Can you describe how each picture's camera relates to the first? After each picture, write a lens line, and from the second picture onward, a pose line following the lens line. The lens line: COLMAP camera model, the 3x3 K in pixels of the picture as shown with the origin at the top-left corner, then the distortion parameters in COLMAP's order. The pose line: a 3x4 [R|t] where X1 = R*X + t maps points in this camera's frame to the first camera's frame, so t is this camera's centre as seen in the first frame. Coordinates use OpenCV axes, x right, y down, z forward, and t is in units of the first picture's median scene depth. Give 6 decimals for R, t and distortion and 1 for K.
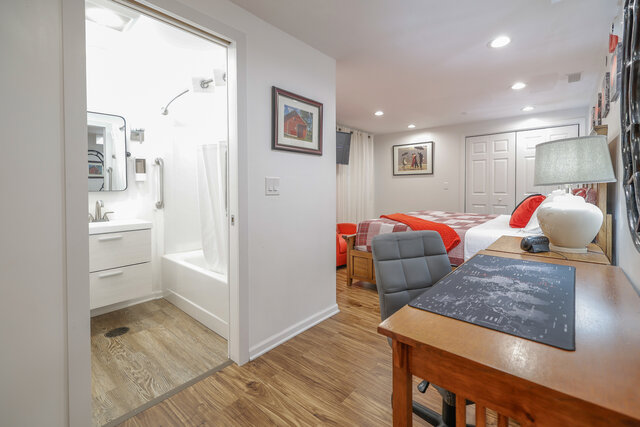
lens RADIAL K [[279.2, 0, 320.7], [0, 279.2, 187.9], [0, 0, 1]] dist [-0.000379, -0.000157]
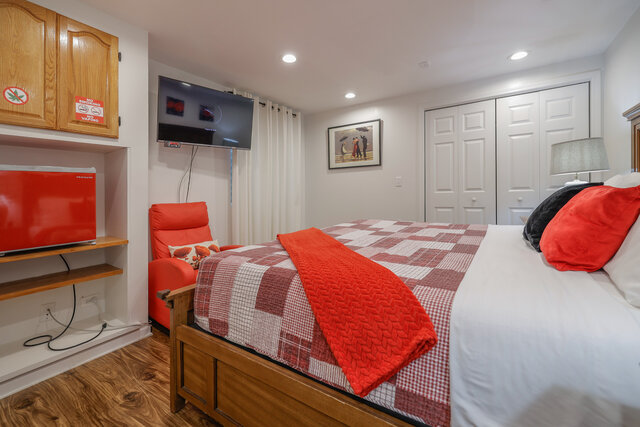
lens RADIAL K [[275.4, 0, 317.7], [0, 275.4, 196.8], [0, 0, 1]] dist [-0.000239, -0.000386]
pose [[0.991949, -0.019866, 0.125071, 0.153457], [0.017893, 0.999697, 0.016878, 0.014652], [-0.125369, -0.014504, 0.992004, 0.326130]]
